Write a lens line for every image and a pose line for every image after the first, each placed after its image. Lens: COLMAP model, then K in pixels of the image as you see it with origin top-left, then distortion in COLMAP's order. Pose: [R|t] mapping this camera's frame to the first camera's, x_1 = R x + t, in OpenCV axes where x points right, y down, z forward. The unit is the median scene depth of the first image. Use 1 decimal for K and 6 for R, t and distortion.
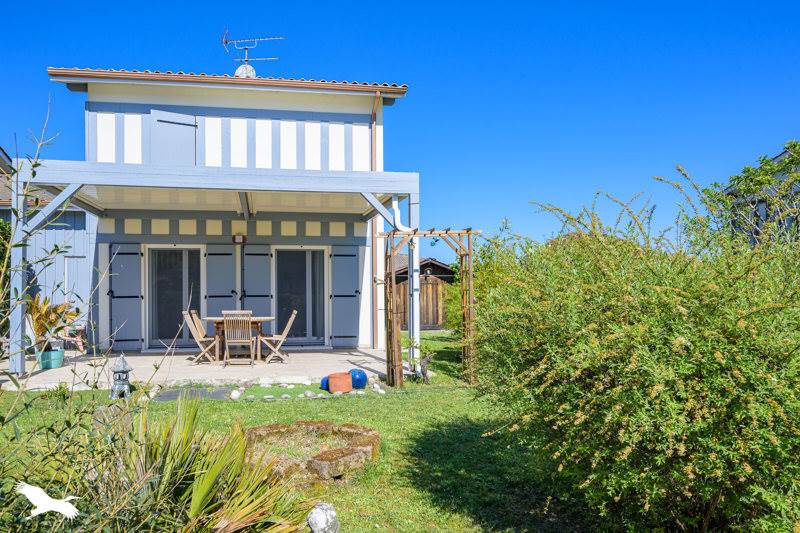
lens RADIAL K [[527.9, 0, 401.7], [0, 527.9, 297.9], [0, 0, 1]] dist [-0.002296, 0.000026]
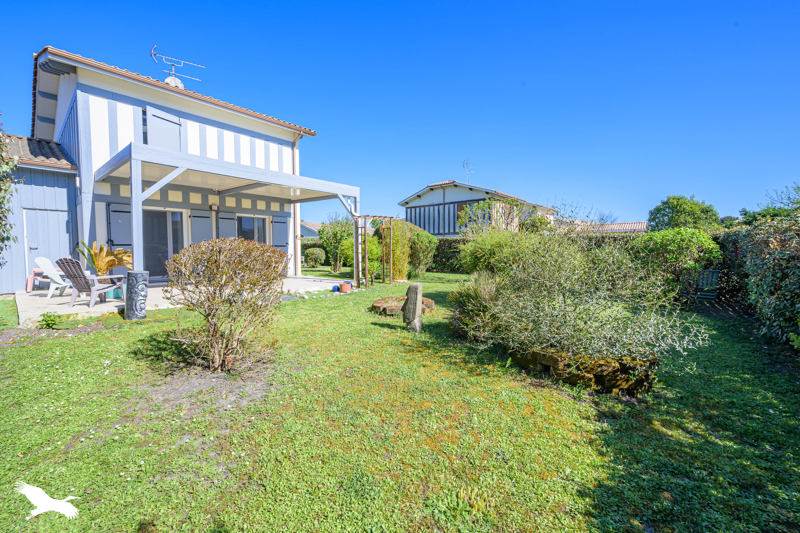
lens RADIAL K [[336.6, 0, 399.3], [0, 336.6, 264.9], [0, 0, 1]] dist [-0.000197, -0.000132]
pose [[0.739256, -0.028297, 0.672829, -0.561666], [-0.006332, 0.998781, 0.048963, 0.002177], [-0.673394, -0.040457, 0.738176, -0.078184]]
